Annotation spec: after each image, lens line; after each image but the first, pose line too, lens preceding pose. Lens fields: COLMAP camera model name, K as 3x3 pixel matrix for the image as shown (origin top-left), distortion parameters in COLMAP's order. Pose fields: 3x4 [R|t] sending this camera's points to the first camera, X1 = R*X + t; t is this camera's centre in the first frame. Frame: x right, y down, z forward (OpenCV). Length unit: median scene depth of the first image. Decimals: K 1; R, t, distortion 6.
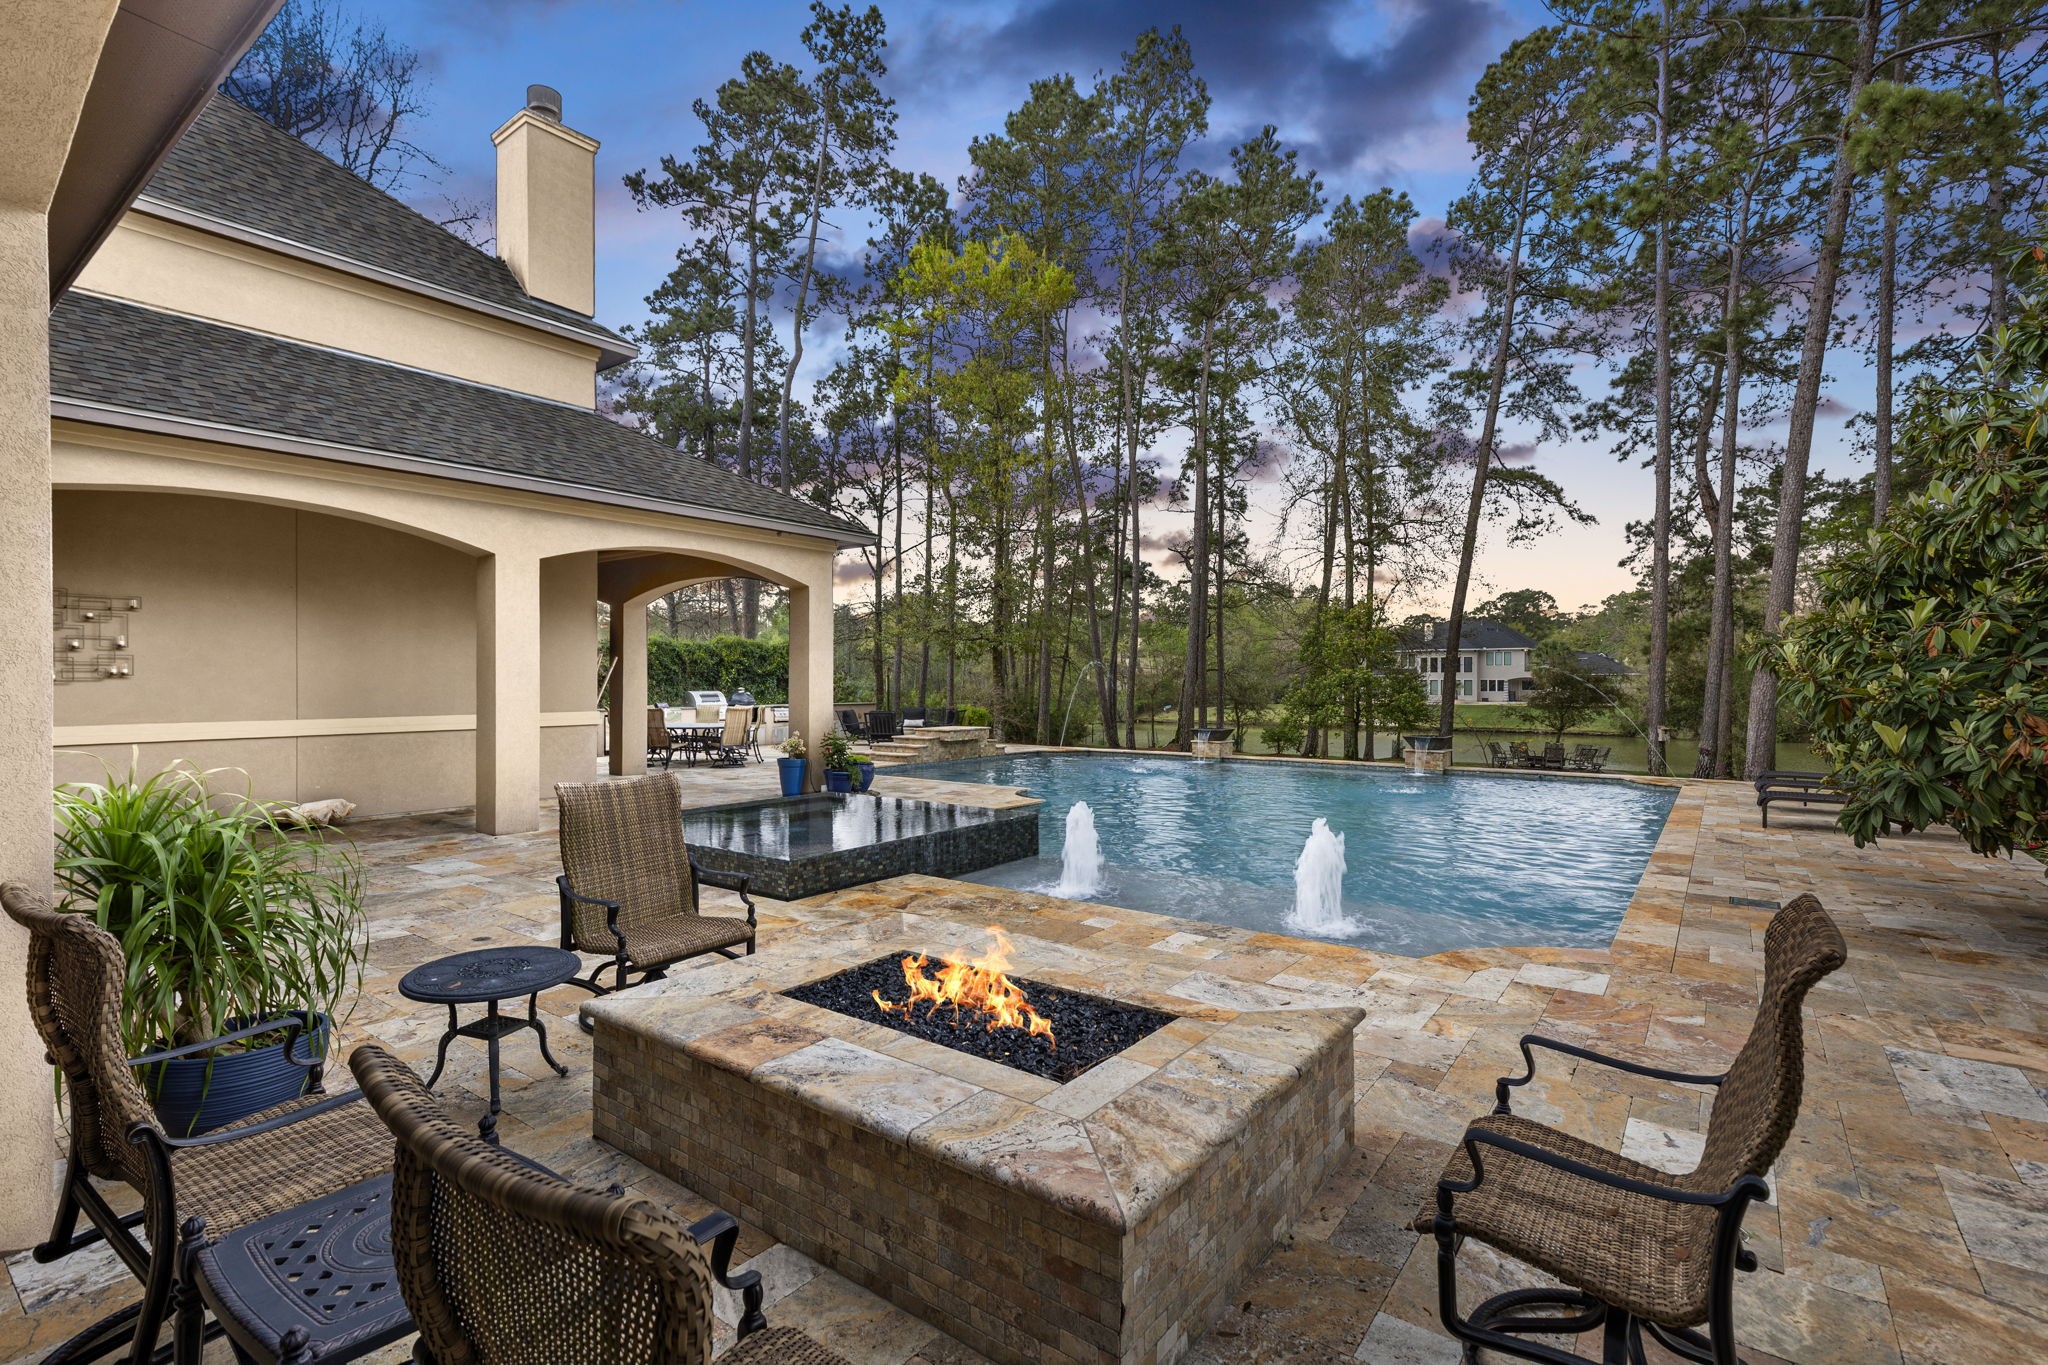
lens RADIAL K [[937.1, 0, 1026.9], [0, 937.1, 664.2], [0, 0, 1]] dist [0.000463, 0.000058]
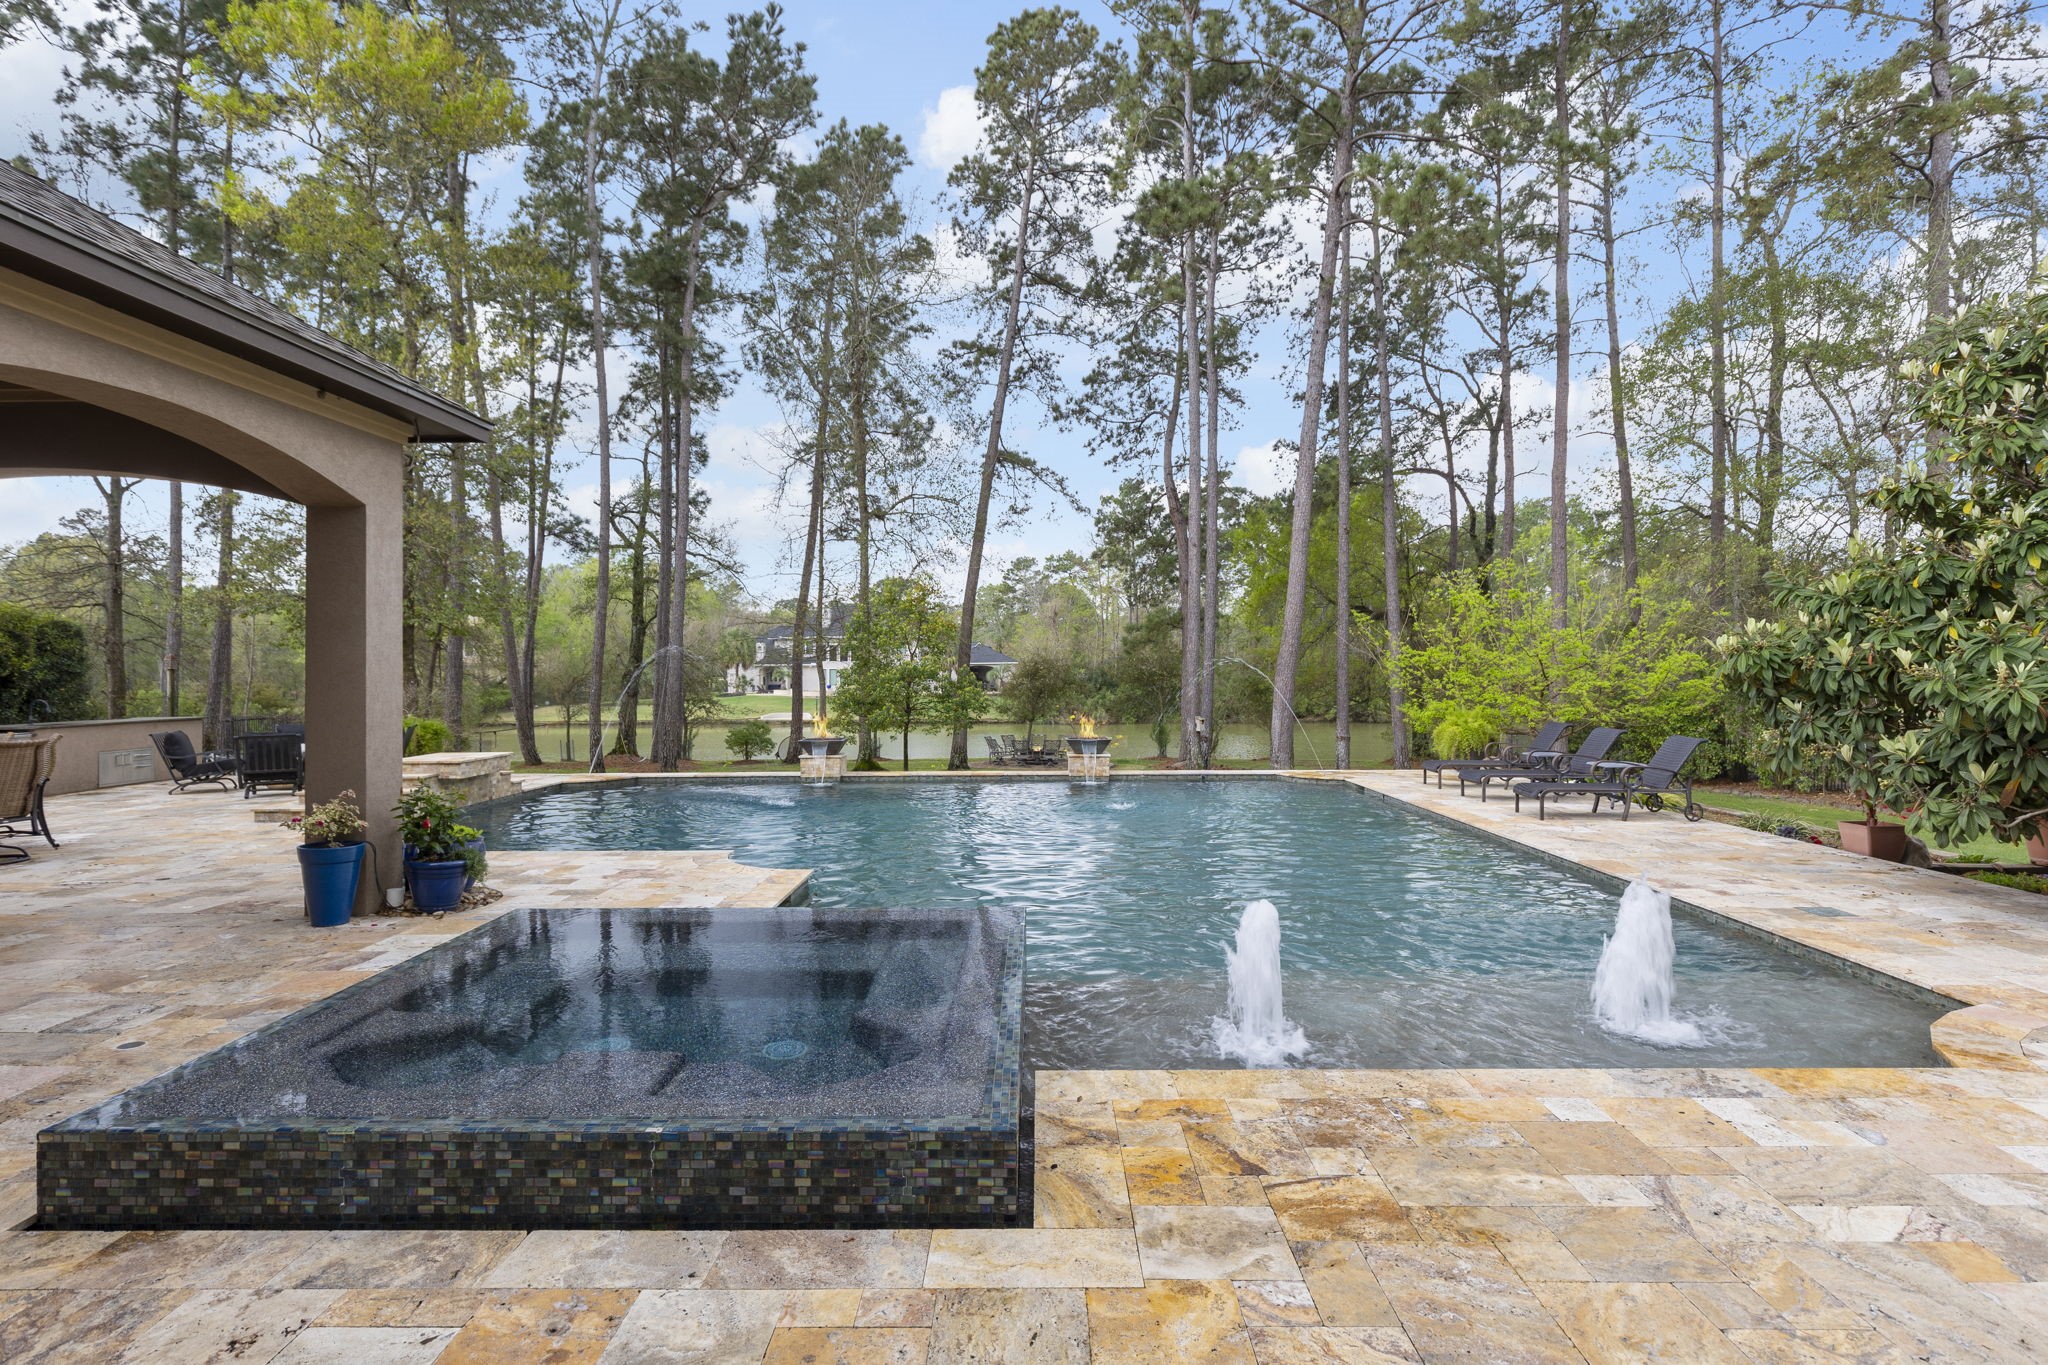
lens RADIAL K [[1051.2, 0, 1025.6], [0, 1051.2, 640.6], [0, 0, 1]] dist [-0.005507, -0.000848]
pose [[0.799981, 0.013117, 0.599882, -0.111315], [-0.008239, 0.999907, -0.010877, -0.002363], [-0.599969, 0.003759, 0.800014, 0.124027]]
